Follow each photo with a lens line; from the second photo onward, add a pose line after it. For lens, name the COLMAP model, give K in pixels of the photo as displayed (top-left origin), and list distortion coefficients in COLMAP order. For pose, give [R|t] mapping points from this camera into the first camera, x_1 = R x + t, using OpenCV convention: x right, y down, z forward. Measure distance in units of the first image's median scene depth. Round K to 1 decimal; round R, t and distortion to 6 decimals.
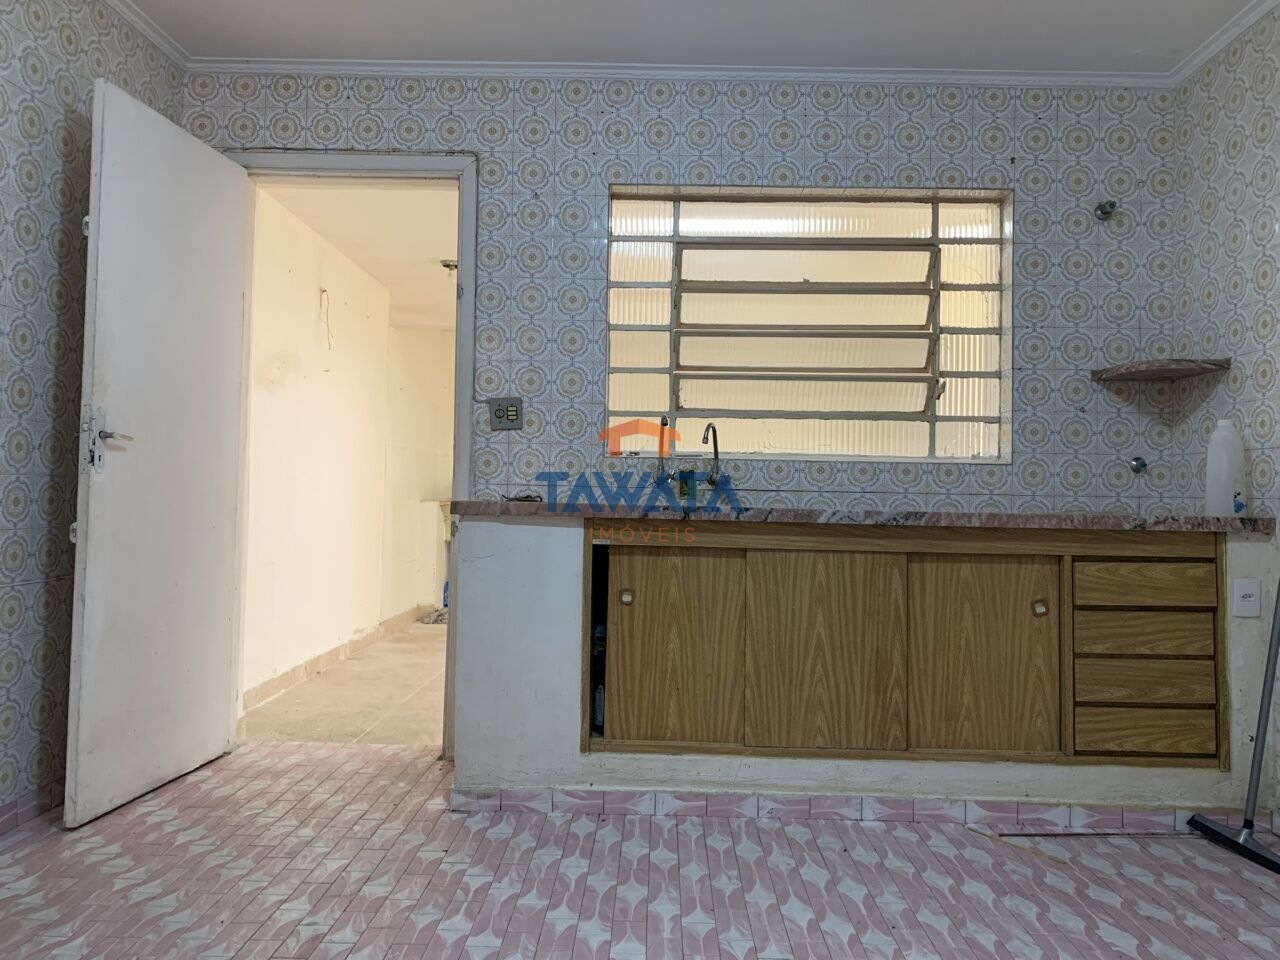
lens RADIAL K [[970.6, 0, 631.5], [0, 970.6, 477.2], [0, 0, 1]] dist [0.033292, -0.033860]
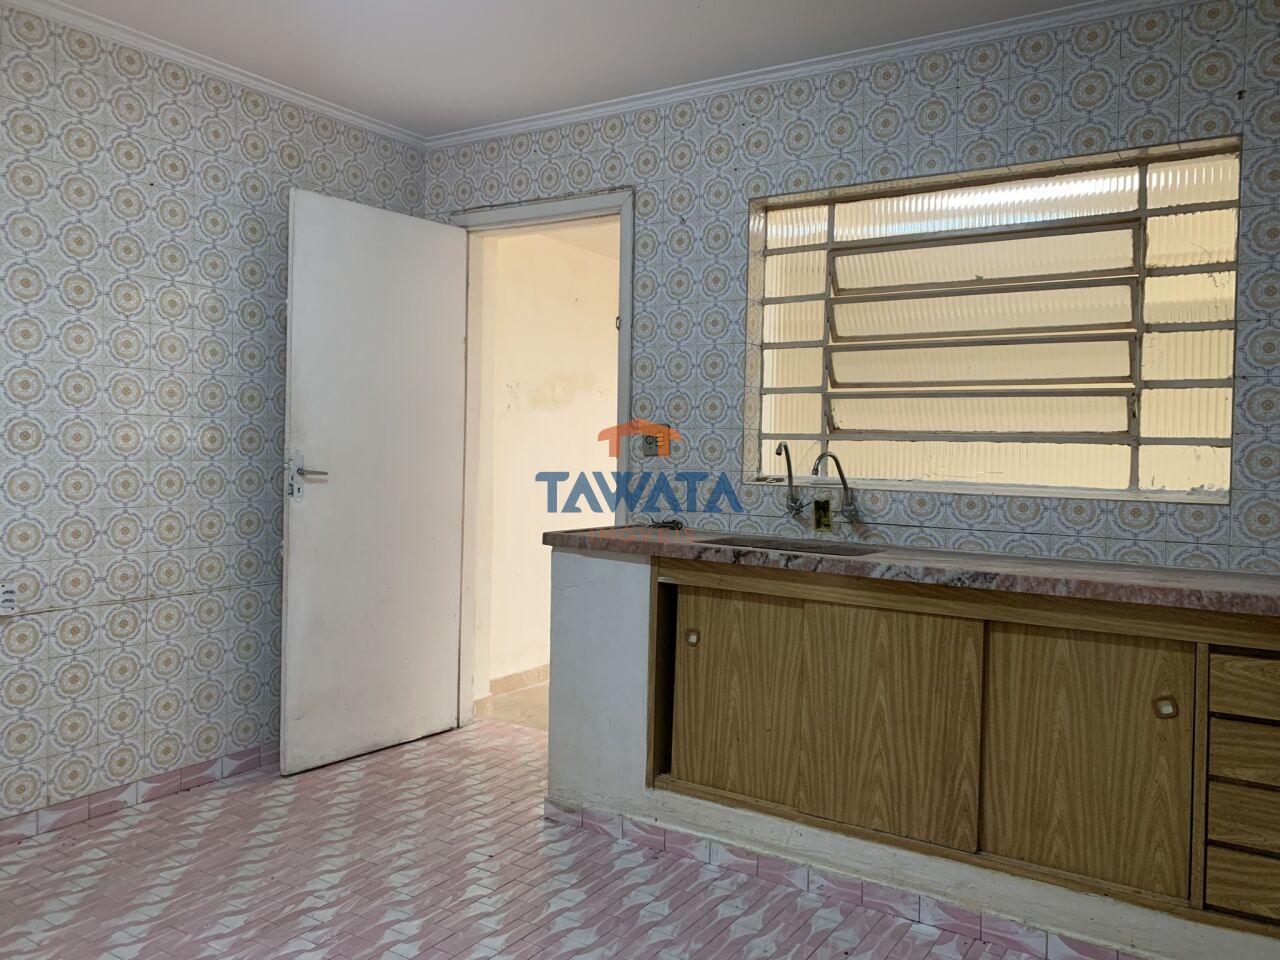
lens RADIAL K [[970.6, 0, 647.4], [0, 970.6, 476.5], [0, 0, 1]] dist [0.033292, -0.033860]
pose [[0.854388, 0.014590, -0.519430, 0.468439], [0.004268, 0.999375, 0.035092, -0.074741], [0.519618, -0.032199, 0.853792, 0.145533]]
